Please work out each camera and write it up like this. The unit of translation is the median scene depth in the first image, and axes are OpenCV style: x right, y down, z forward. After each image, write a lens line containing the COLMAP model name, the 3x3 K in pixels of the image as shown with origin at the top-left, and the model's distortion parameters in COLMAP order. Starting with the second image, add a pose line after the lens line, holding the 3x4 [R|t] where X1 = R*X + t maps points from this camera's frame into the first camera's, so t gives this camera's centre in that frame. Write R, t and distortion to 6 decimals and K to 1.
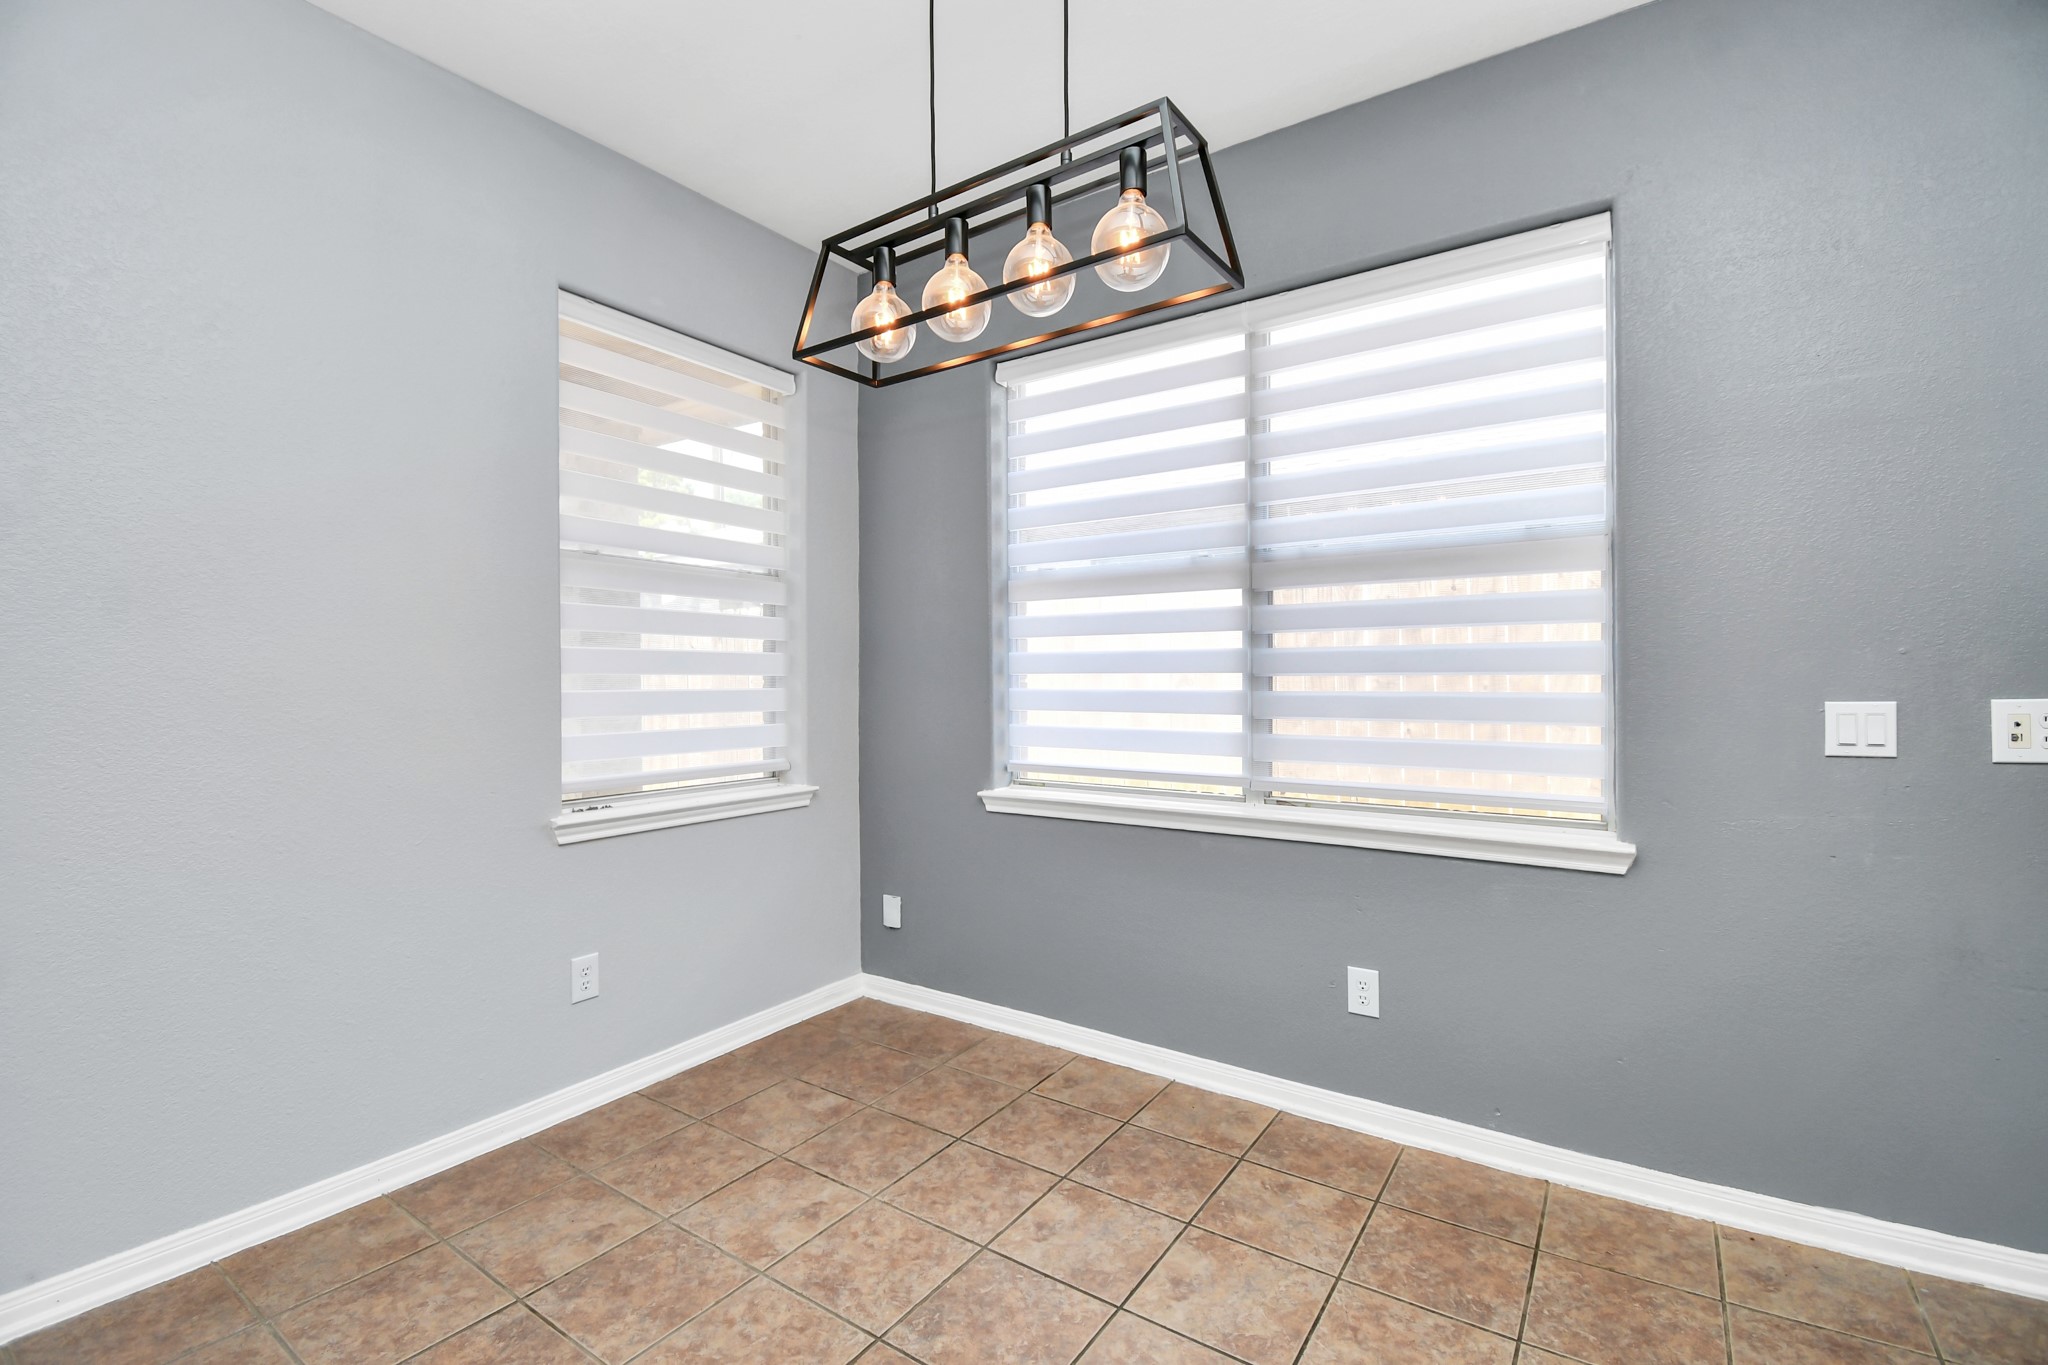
lens RADIAL K [[897.2, 0, 1025.5], [0, 897.2, 675.3], [0, 0, 1]] dist [0.001704, 0.000079]
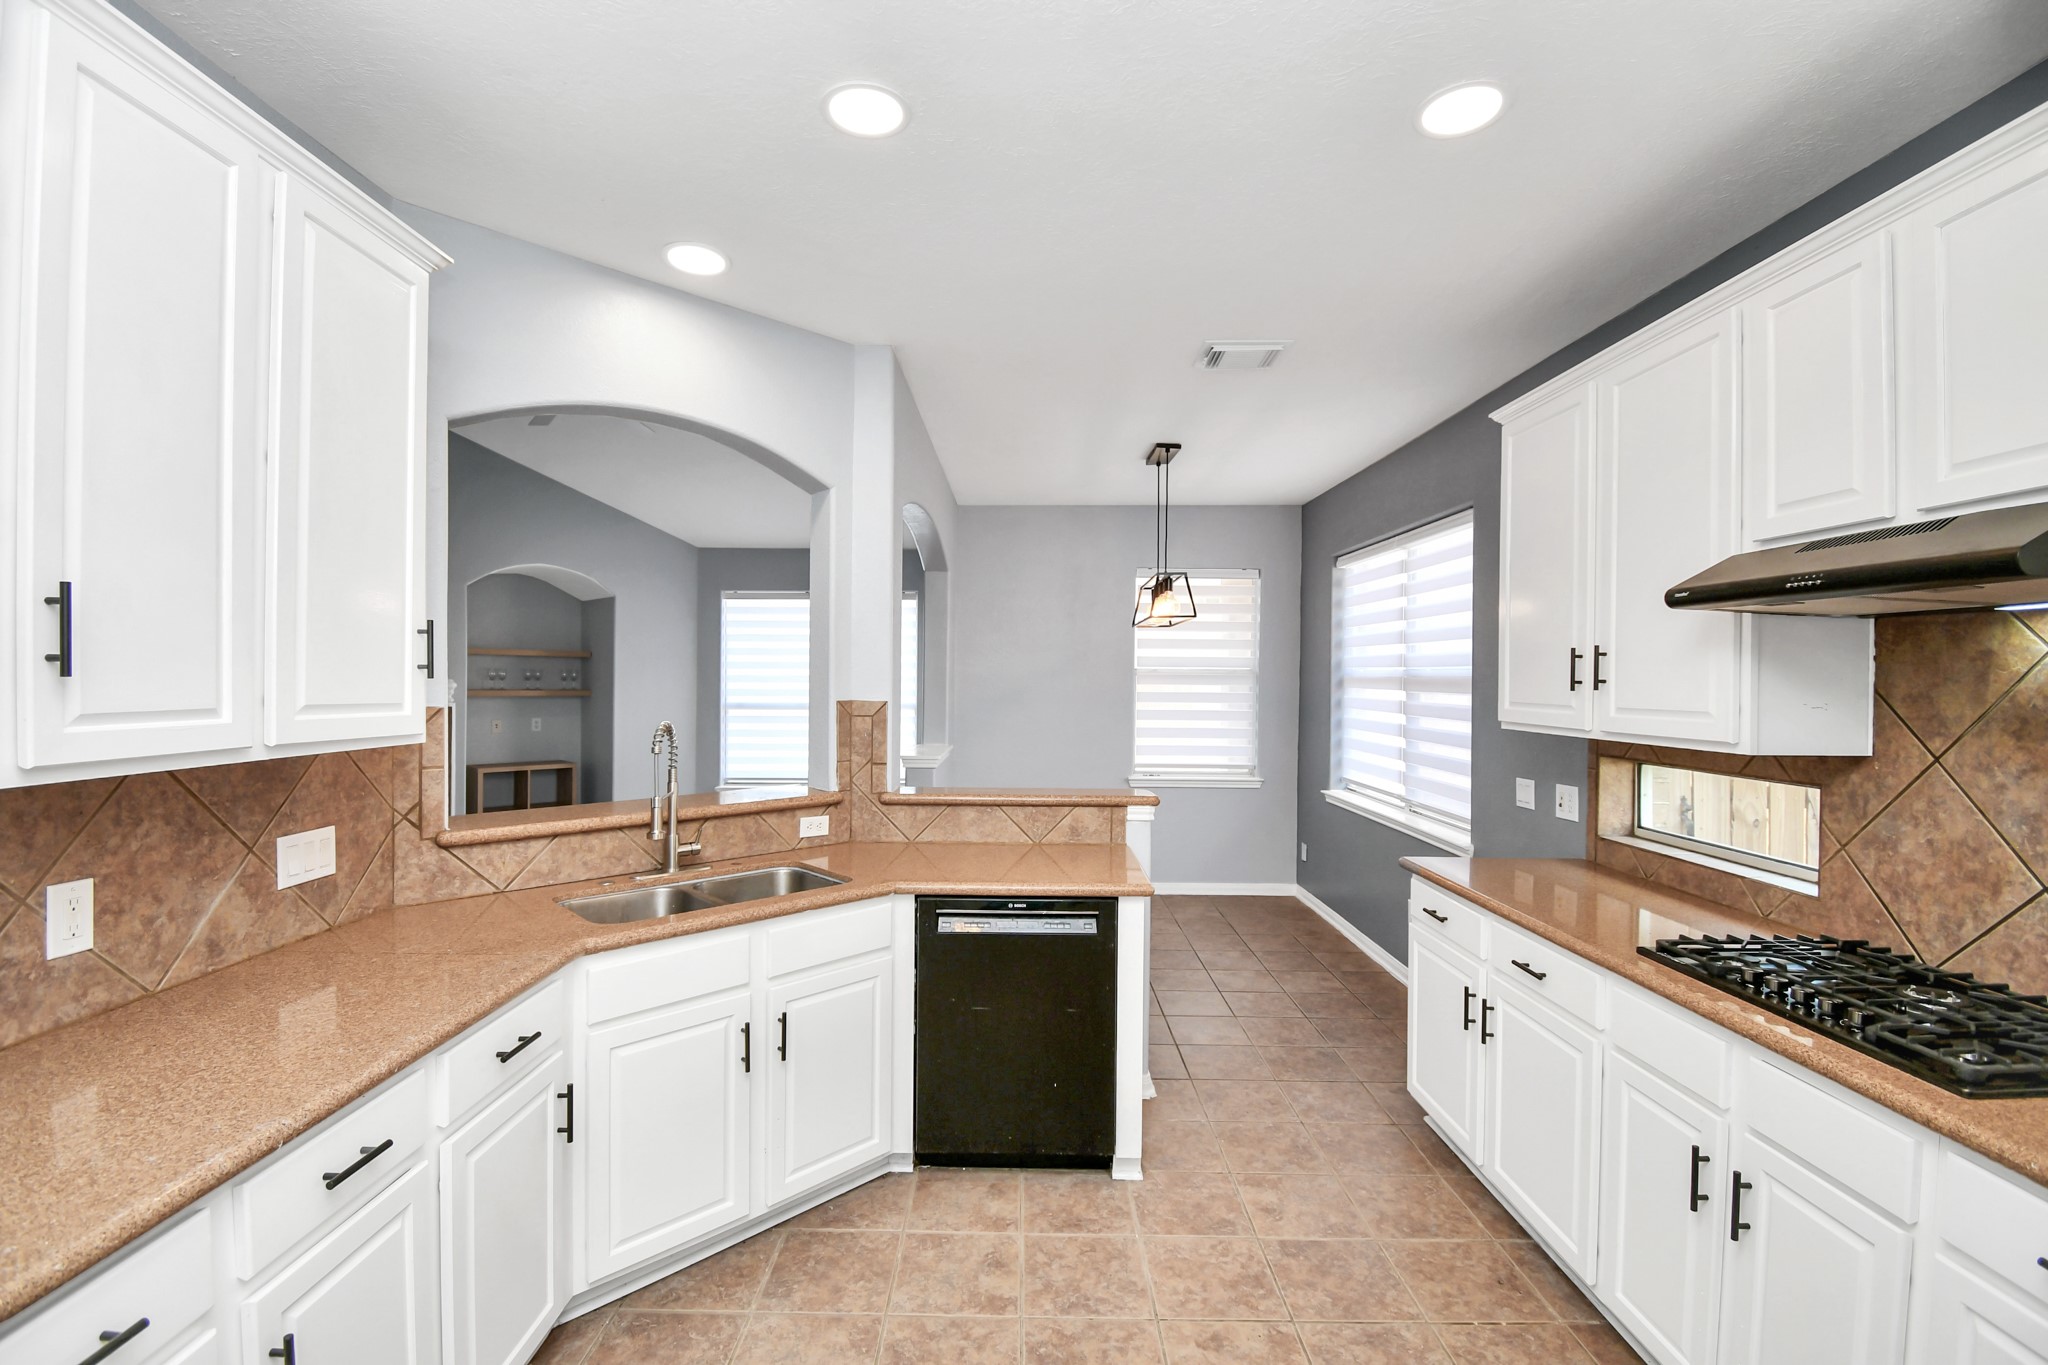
lens RADIAL K [[897.2, 0, 1023.3], [0, 897.2, 679.6], [0, 0, 1]] dist [0.001704, 0.000079]
pose [[0.555997, 0.013859, -0.831069, 1.173491], [-0.010461, 0.999898, 0.009675, -0.114787], [0.831118, 0.003314, 0.556086, -0.564499]]
